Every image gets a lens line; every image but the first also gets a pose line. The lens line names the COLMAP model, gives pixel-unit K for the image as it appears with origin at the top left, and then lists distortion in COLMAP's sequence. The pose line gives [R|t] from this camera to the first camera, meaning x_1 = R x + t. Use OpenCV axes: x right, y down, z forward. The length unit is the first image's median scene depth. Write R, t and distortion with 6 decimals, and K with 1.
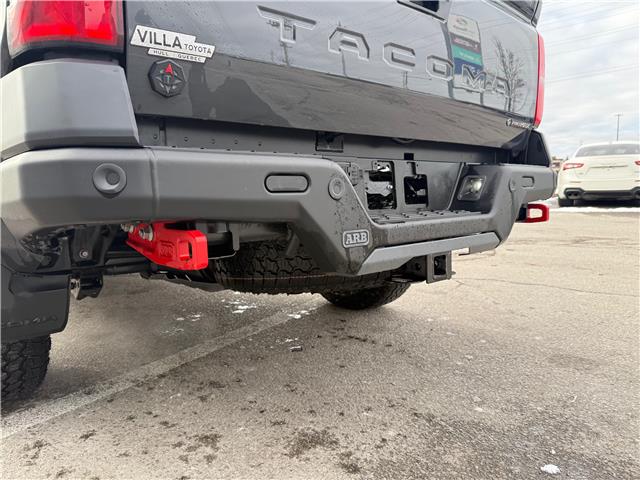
lens RADIAL K [[452.1, 0, 320.0], [0, 452.1, 240.0], [0, 0, 1]] dist [0.091283, -0.128165]
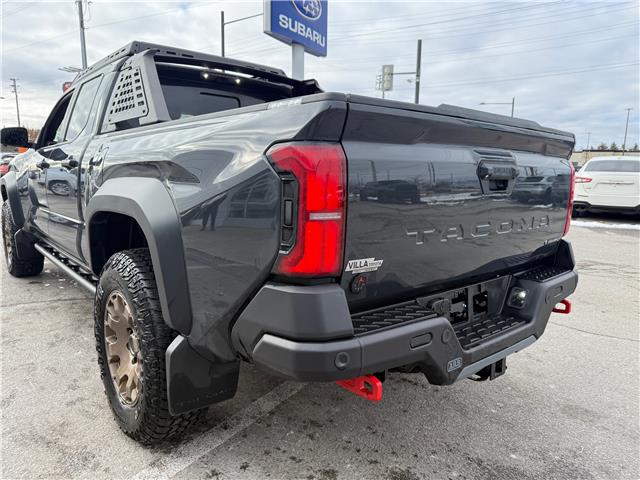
lens RADIAL K [[455.6, 0, 318.8], [0, 455.6, 243.7], [0, 0, 1]] dist [0.070801, -0.075951]
pose [[0.999152, 0.041090, 0.002774, -0.273789], [-0.041181, 0.997461, 0.058105, -0.330516], [-0.000379, -0.058170, 0.998307, -0.366165]]
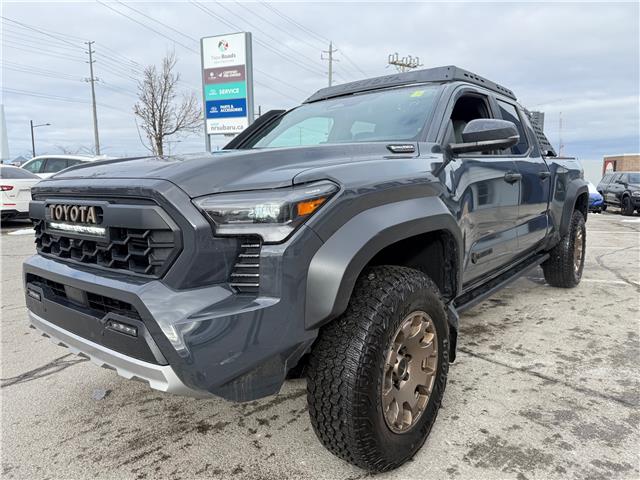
lens RADIAL K [[455.6, 0, 318.8], [0, 455.6, 243.7], [0, 0, 1]] dist [0.070801, -0.075951]
pose [[-0.213604, -0.112652, 0.970403, -3.627205], [0.113221, 0.983781, 0.139127, -0.638295], [-0.970337, 0.139588, -0.197385, 3.394061]]
